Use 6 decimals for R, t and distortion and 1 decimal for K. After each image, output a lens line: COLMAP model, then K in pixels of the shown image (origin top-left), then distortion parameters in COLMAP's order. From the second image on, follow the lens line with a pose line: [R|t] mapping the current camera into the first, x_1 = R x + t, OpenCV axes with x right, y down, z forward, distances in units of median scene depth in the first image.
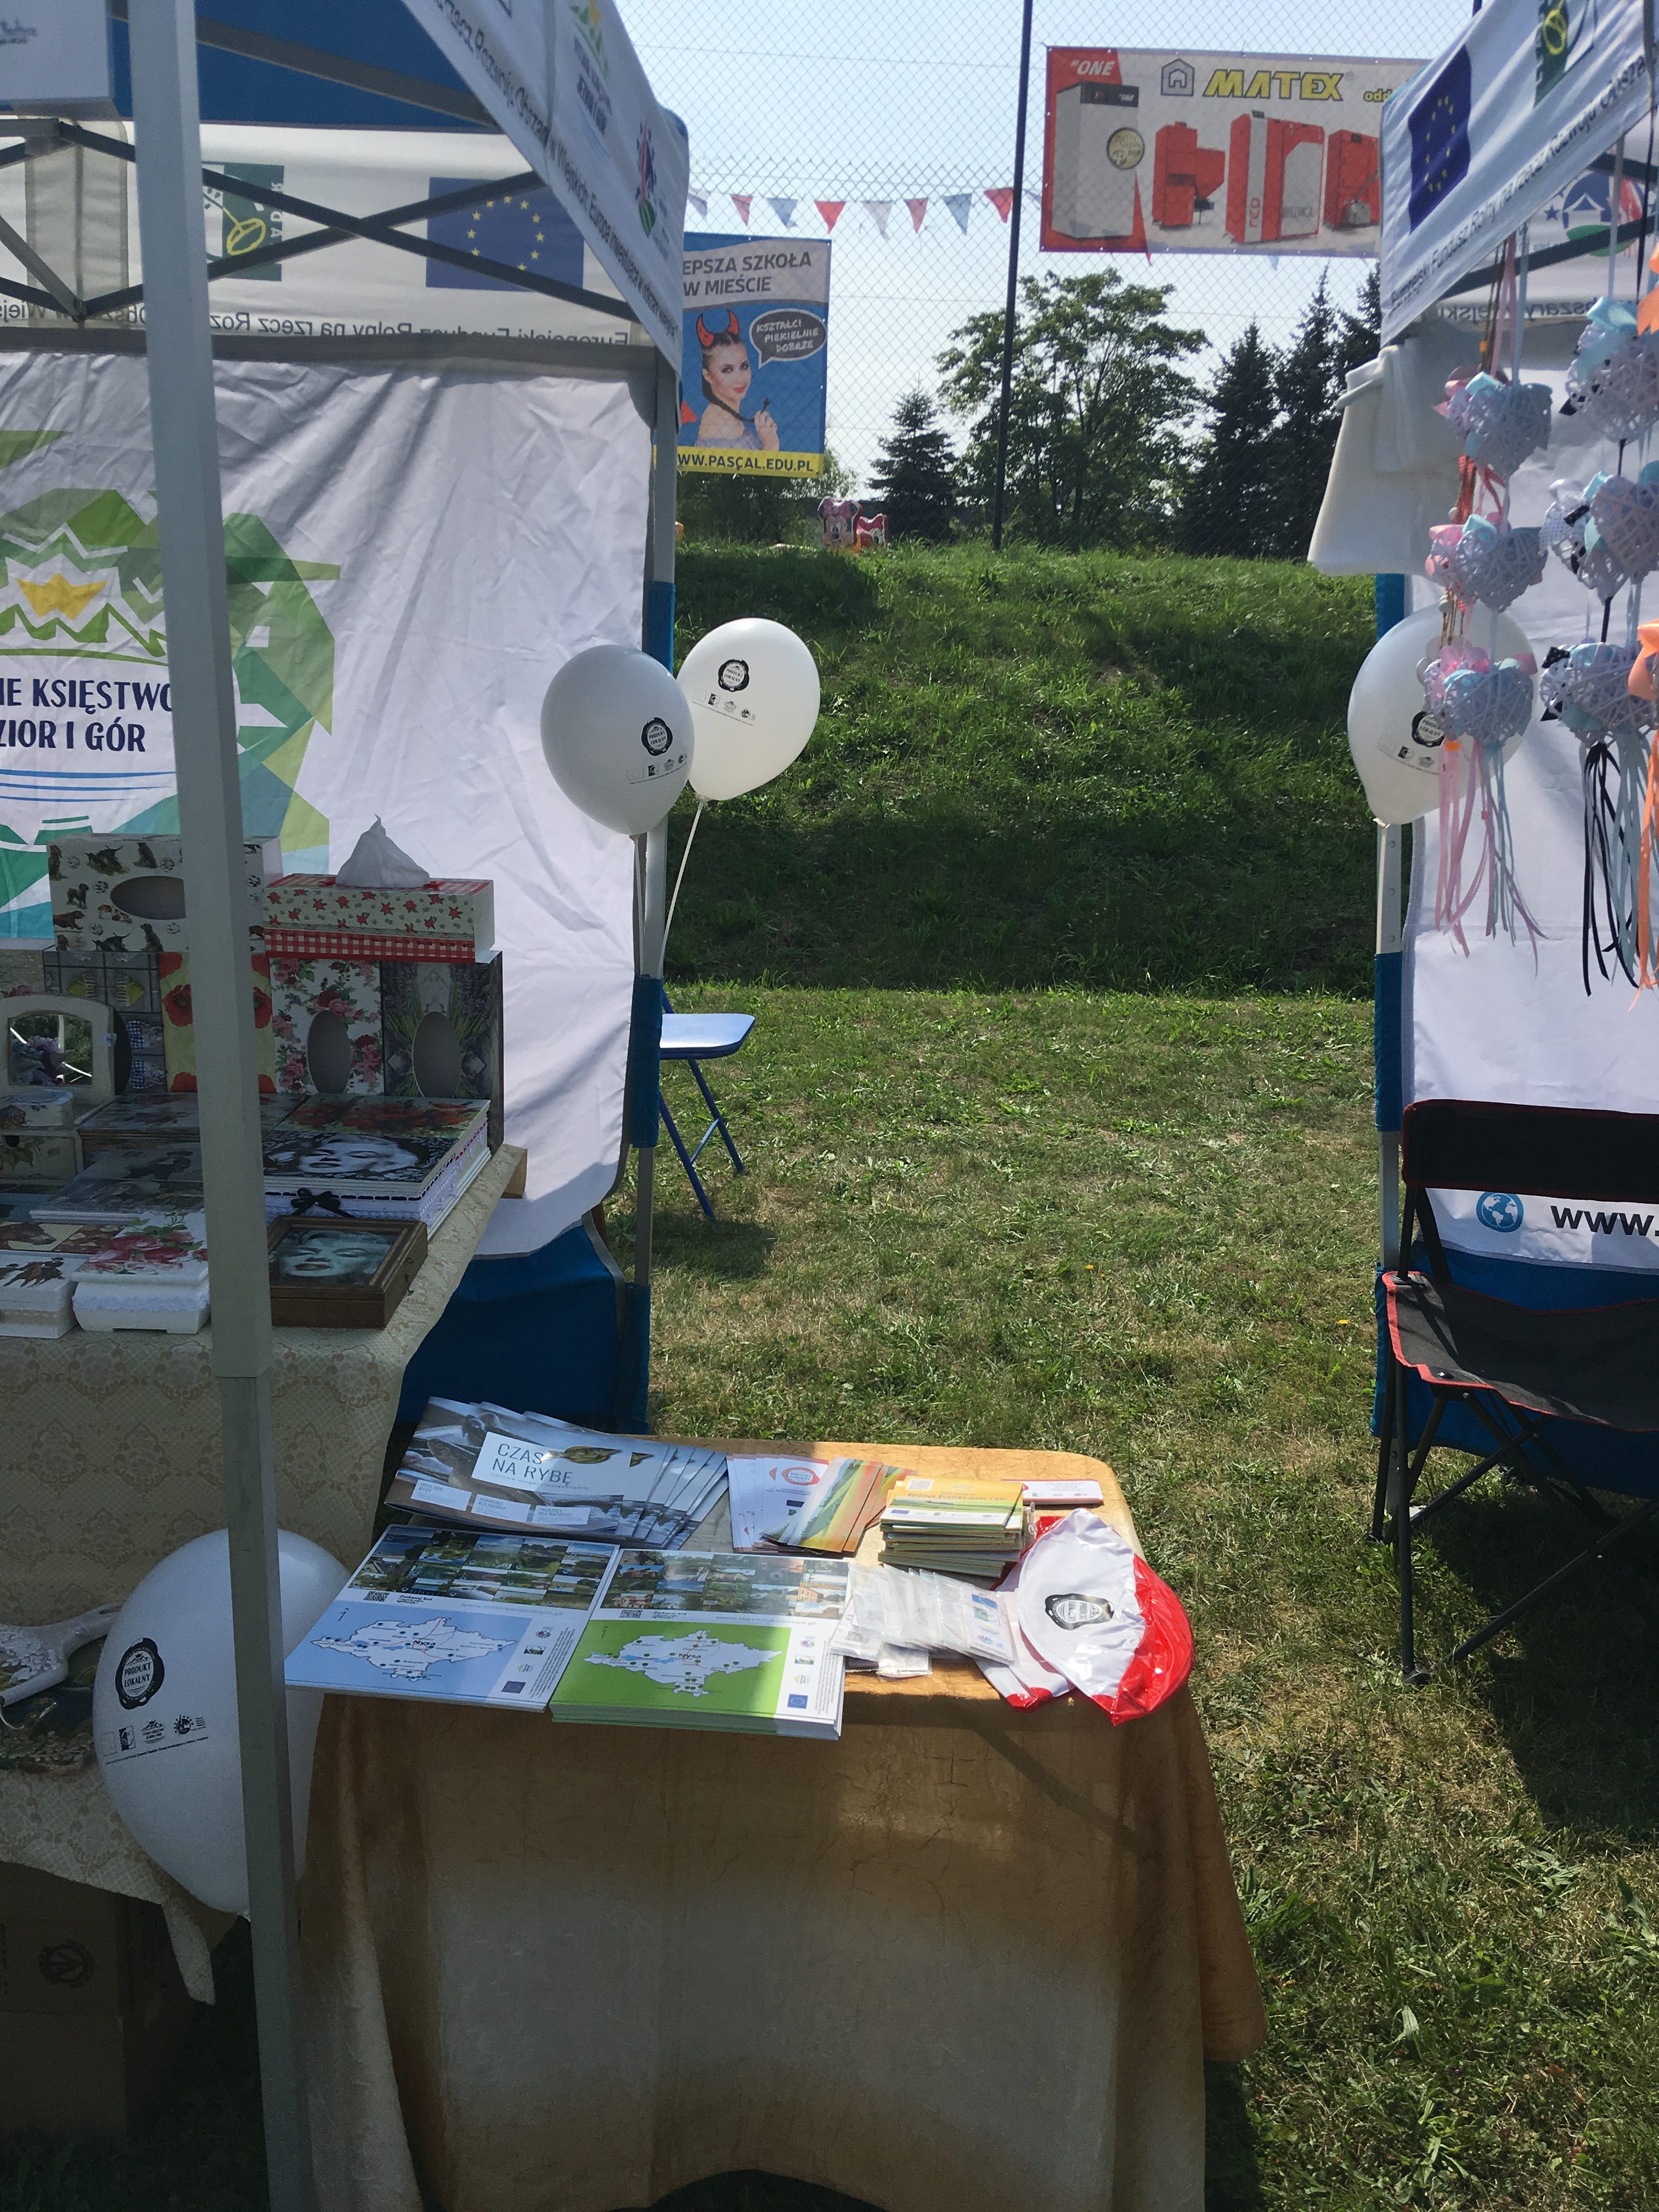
lens RADIAL K [[1849.1, 0, 829.5], [0, 1849.1, 1106.0], [0, 0, 1]] dist [0.063812, -0.009171]
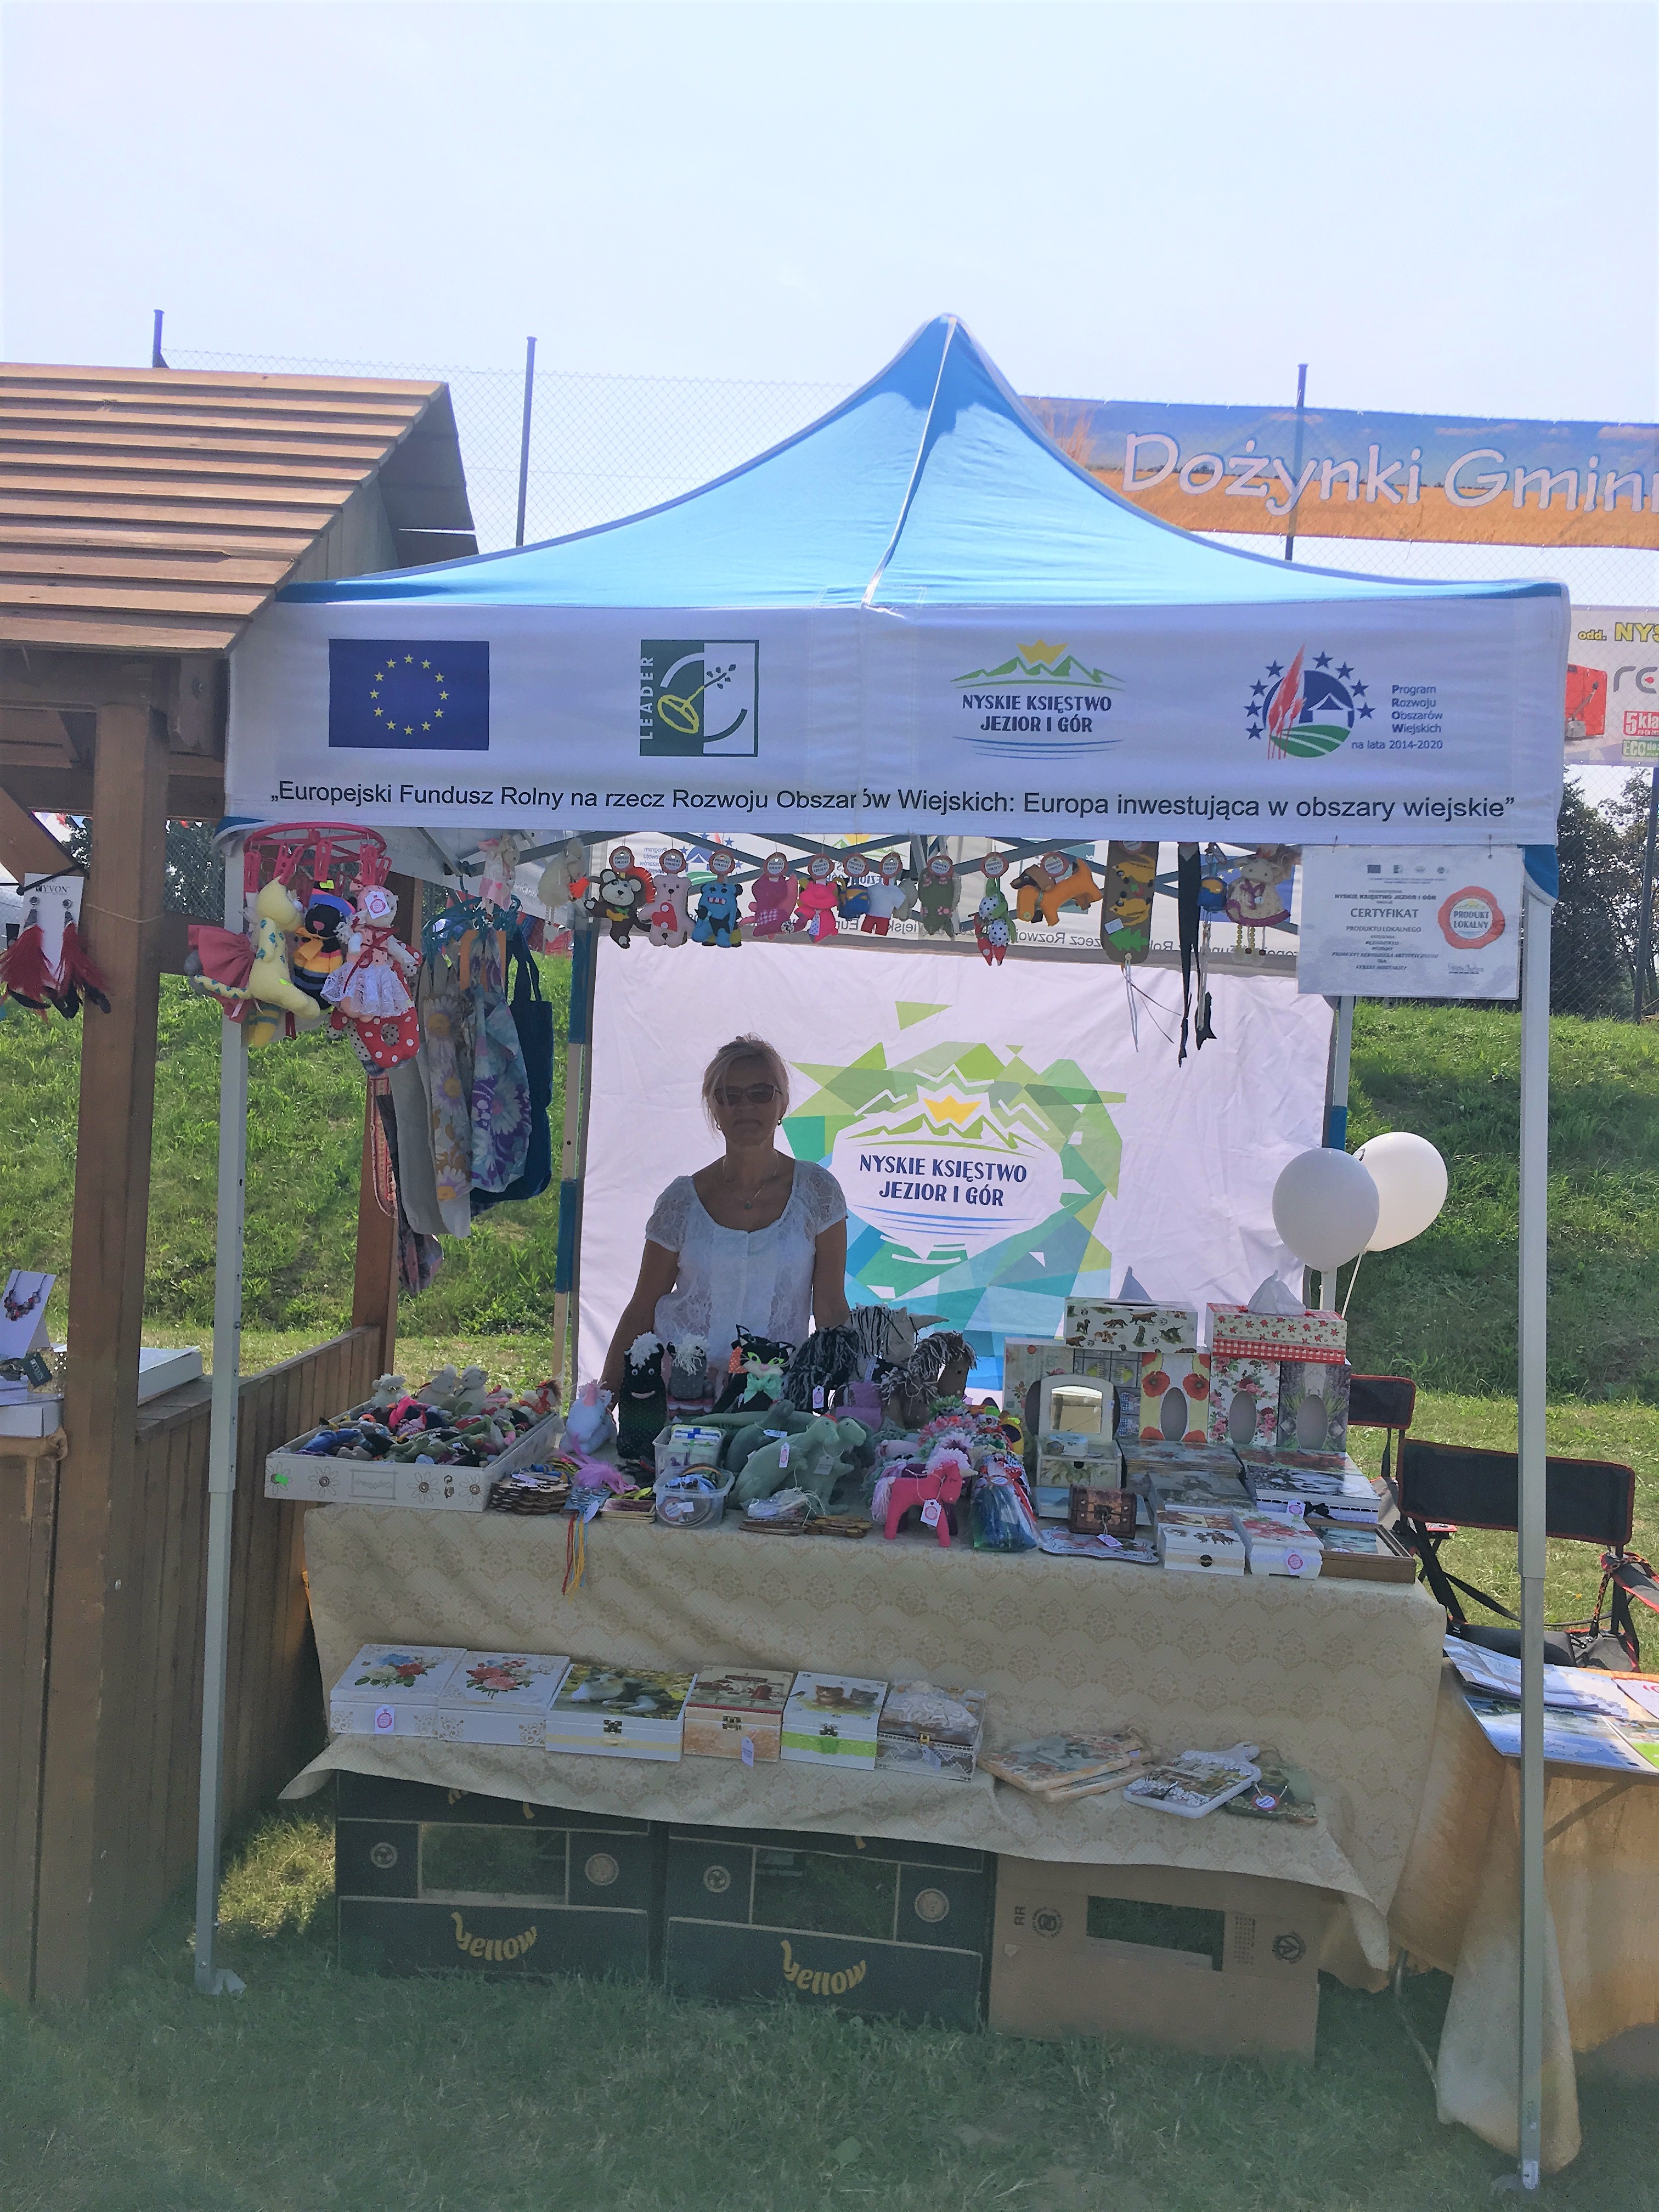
lens RADIAL K [[1869.7, 0, 842.6], [0, 1869.7, 1085.4], [0, 0, 1]] dist [0.131041, -0.192003]
pose [[0.998676, 0.029594, -0.042082, -0.553333], [-0.037791, 0.977025, -0.209748, 0.045064], [0.034908, 0.211060, 0.976850, -0.648519]]
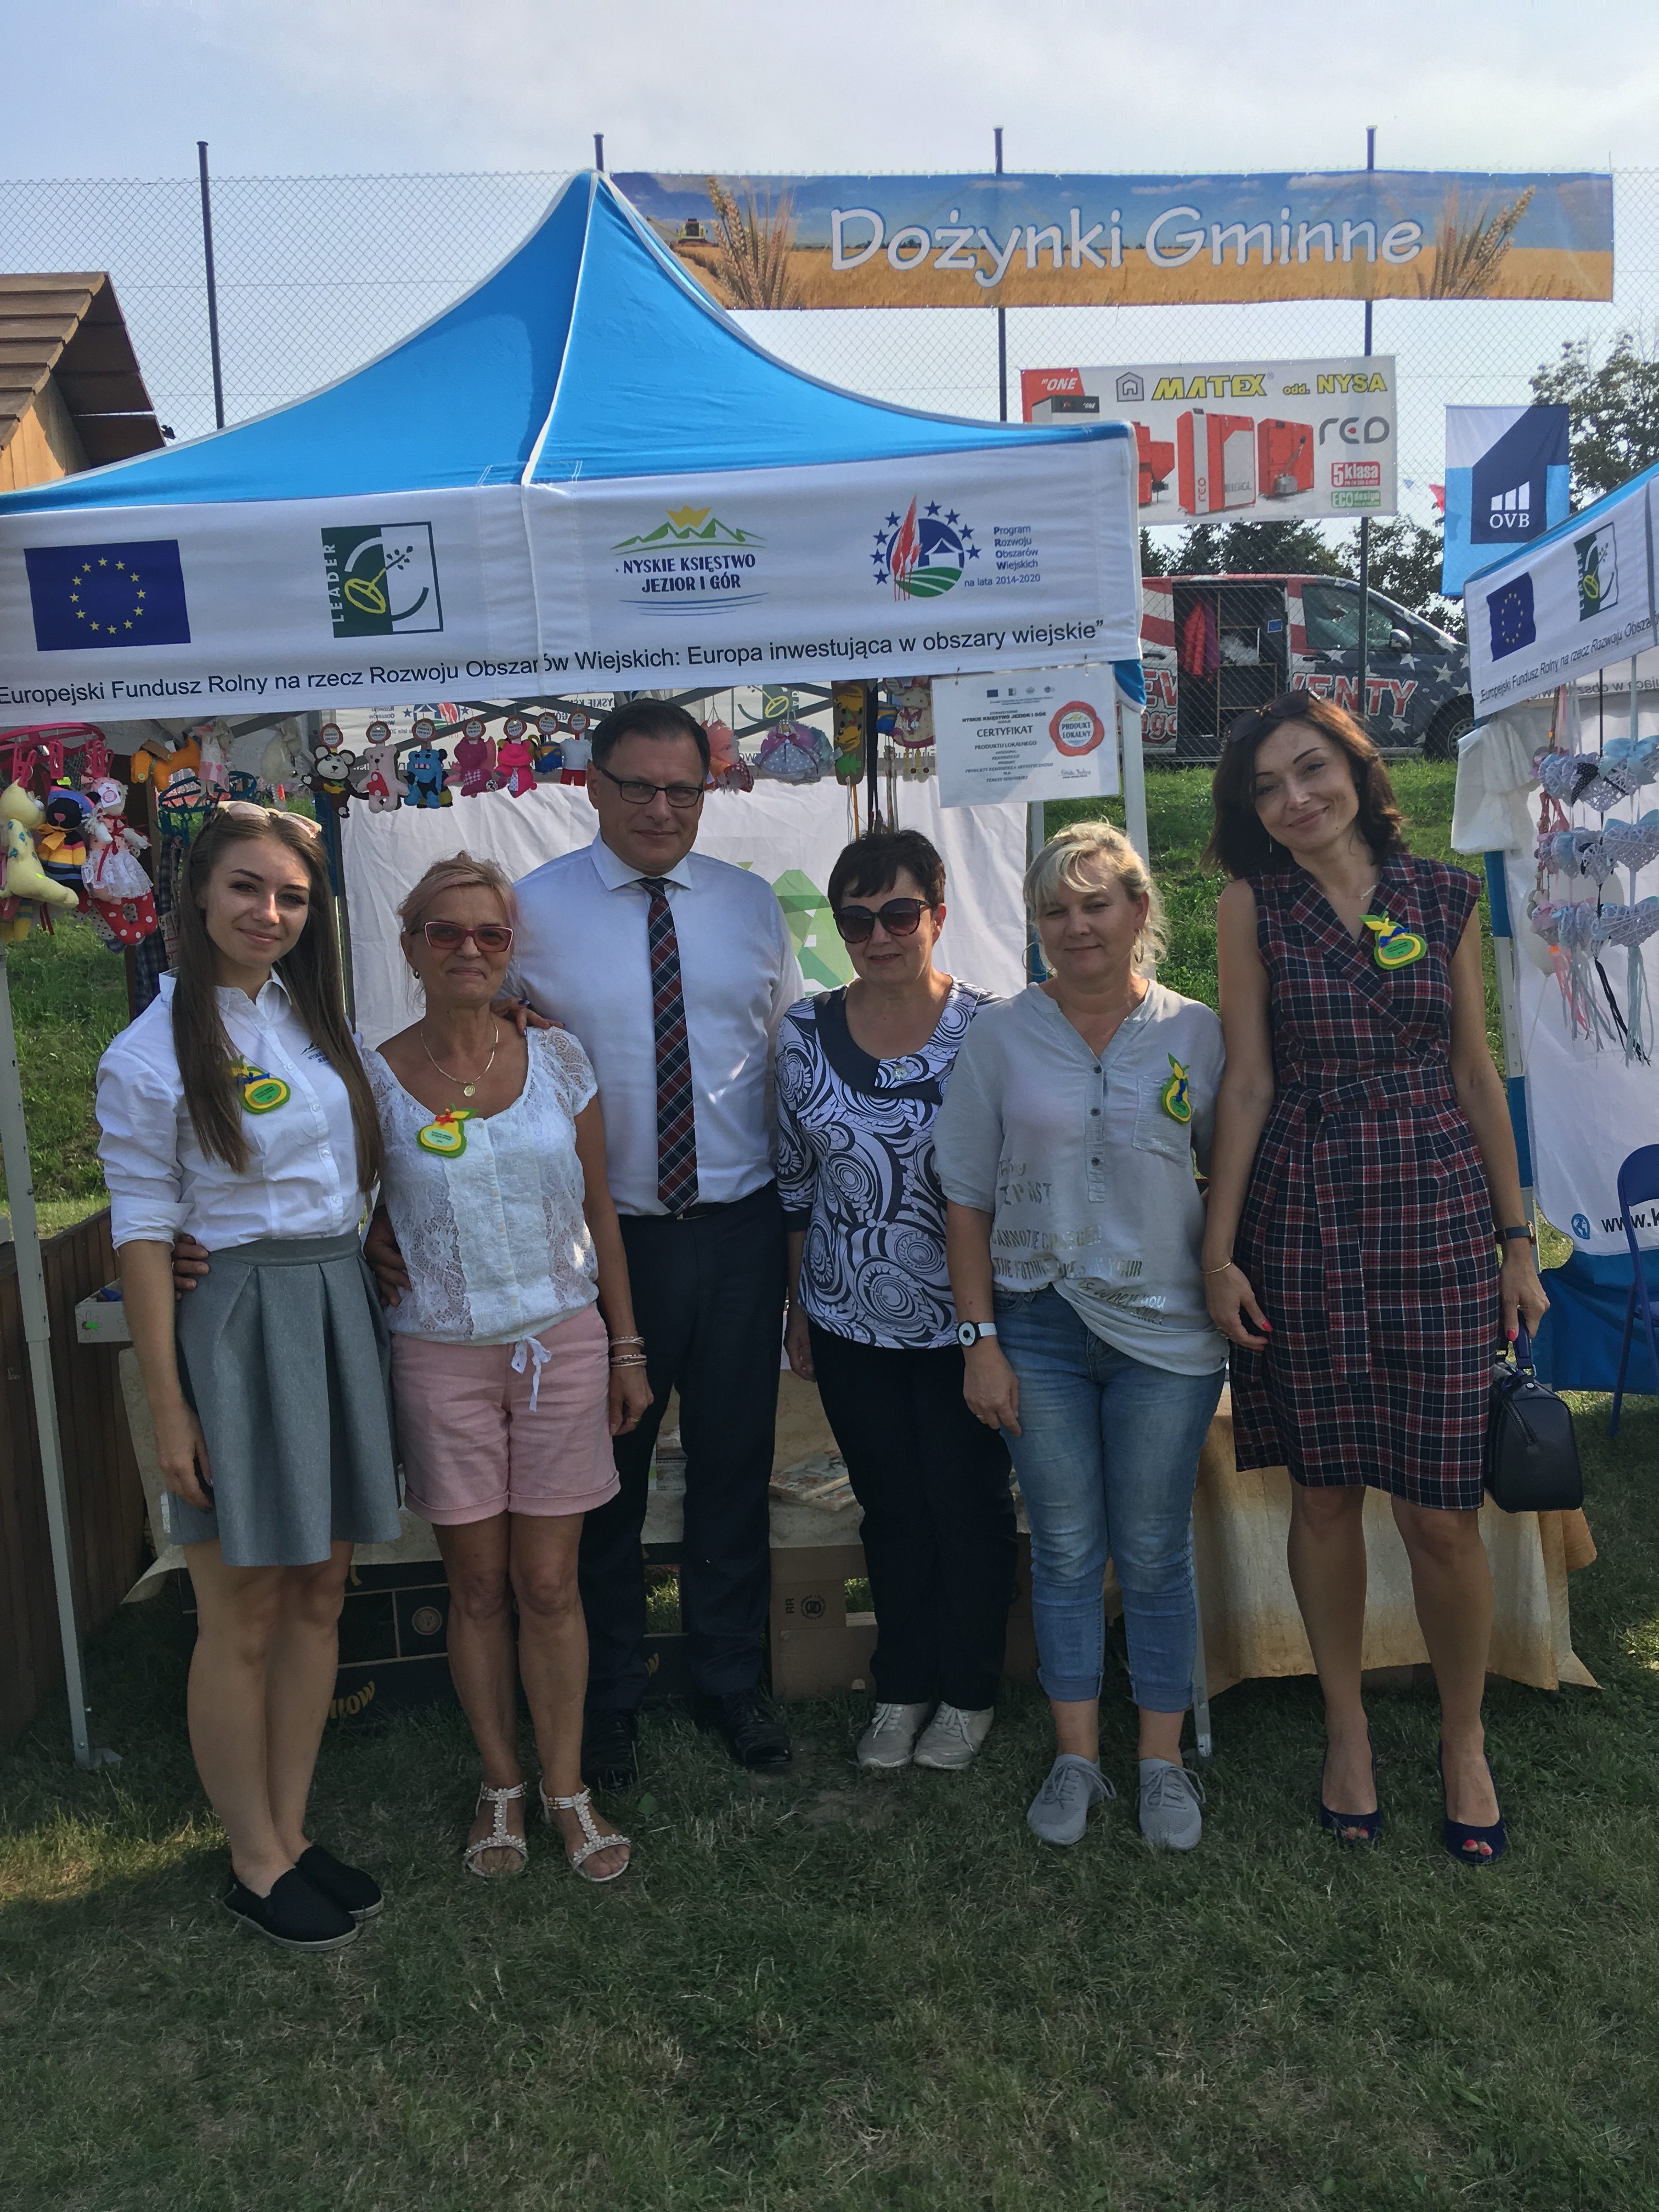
lens RADIAL K [[1869.7, 0, 842.6], [0, 1869.7, 1085.4], [0, 0, 1]] dist [0.131041, -0.192003]
pose [[0.995523, -0.073217, 0.059775, -0.486776], [0.079061, 0.991626, -0.102109, 0.065474], [-0.051798, 0.106378, 0.992976, -0.826227]]
